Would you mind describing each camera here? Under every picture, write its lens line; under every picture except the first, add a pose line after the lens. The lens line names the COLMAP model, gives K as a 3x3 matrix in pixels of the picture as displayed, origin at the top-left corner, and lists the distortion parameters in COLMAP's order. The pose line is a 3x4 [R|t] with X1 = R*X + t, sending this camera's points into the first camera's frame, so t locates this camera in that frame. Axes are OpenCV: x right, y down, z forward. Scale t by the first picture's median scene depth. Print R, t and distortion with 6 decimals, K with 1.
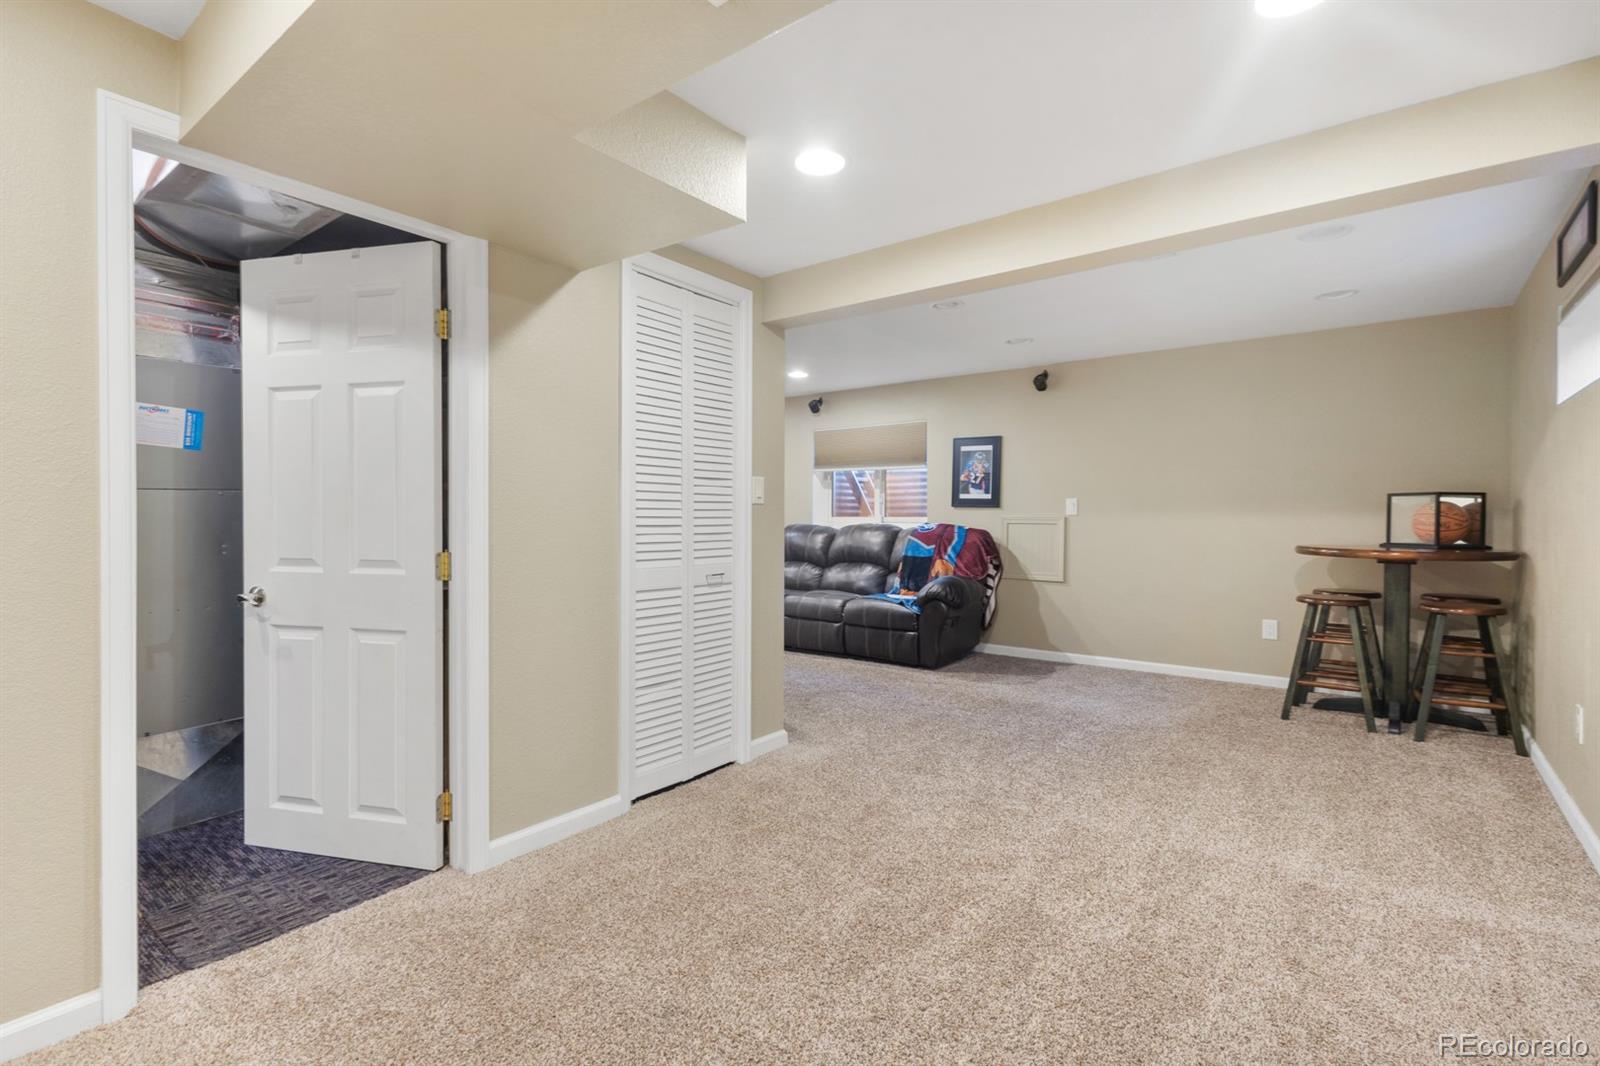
lens RADIAL K [[741.4, 0, 807.1], [0, 741.4, 537.5], [0, 0, 1]] dist [0.012681, -0.003672]
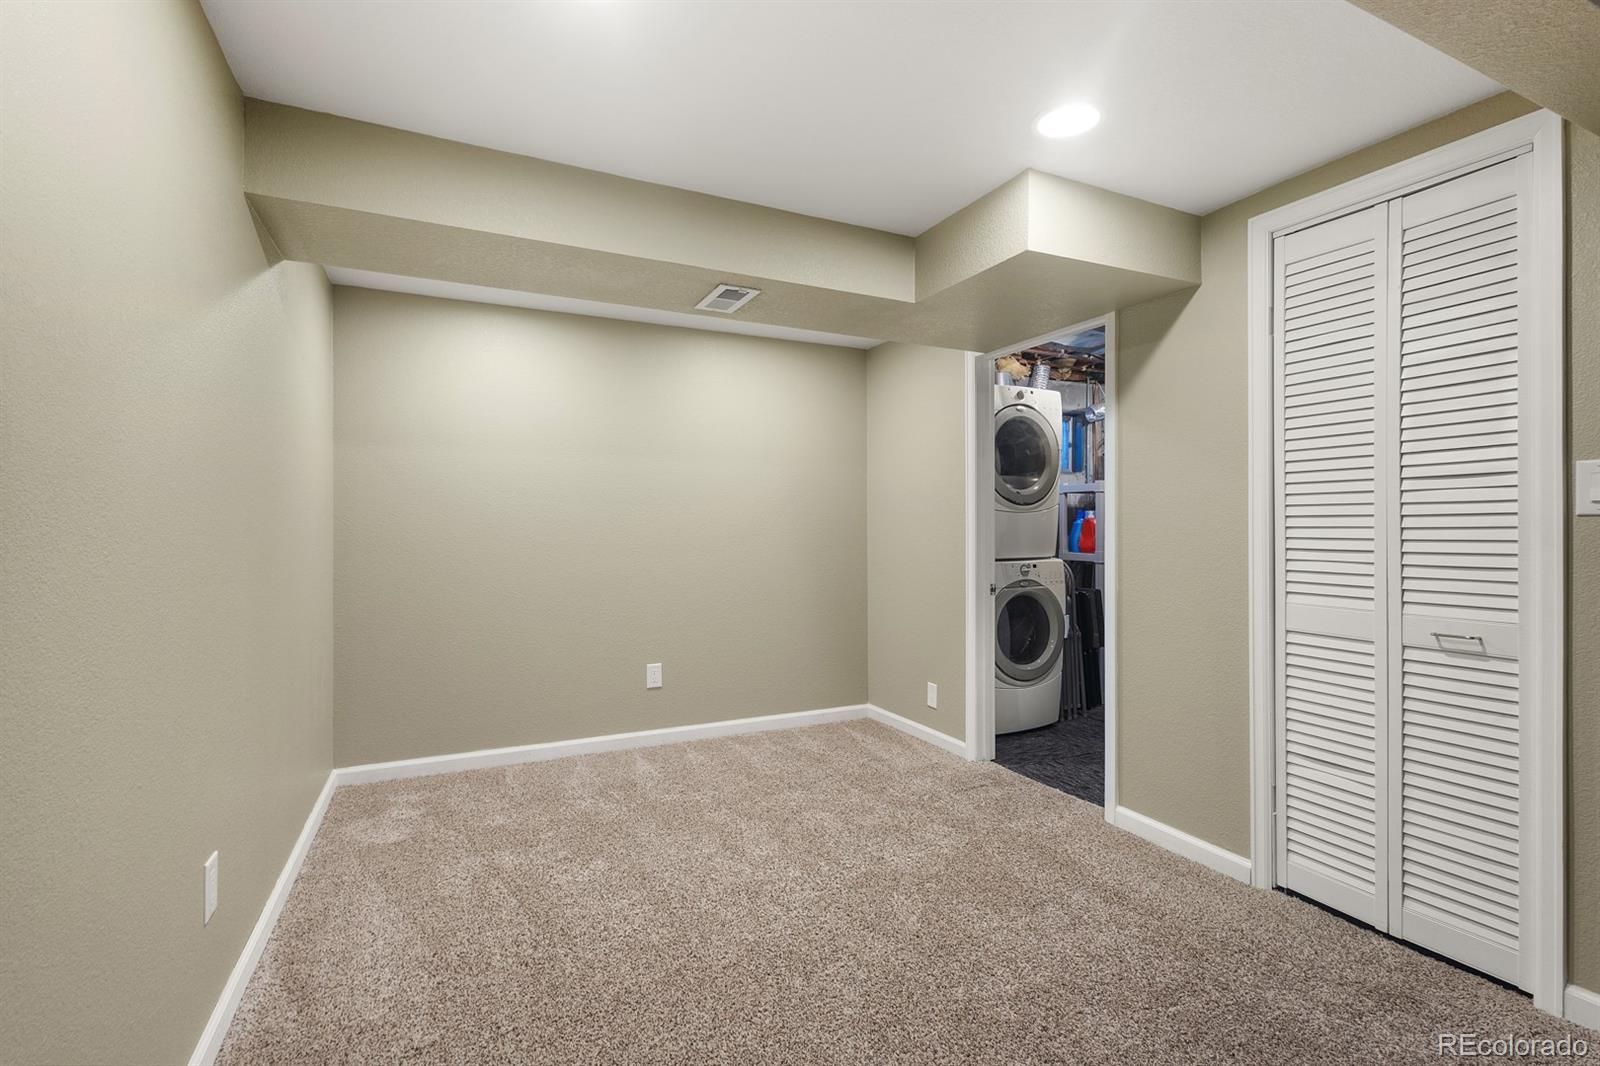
lens RADIAL K [[741.4, 0, 797.0], [0, 741.4, 532.6], [0, 0, 1]] dist [0.012681, -0.003672]
pose [[-0.461350, 0.005614, -0.887200, 0.354183], [-0.023257, 0.999560, 0.018419, -0.017100], [0.886913, 0.029131, -0.461016, 0.435640]]
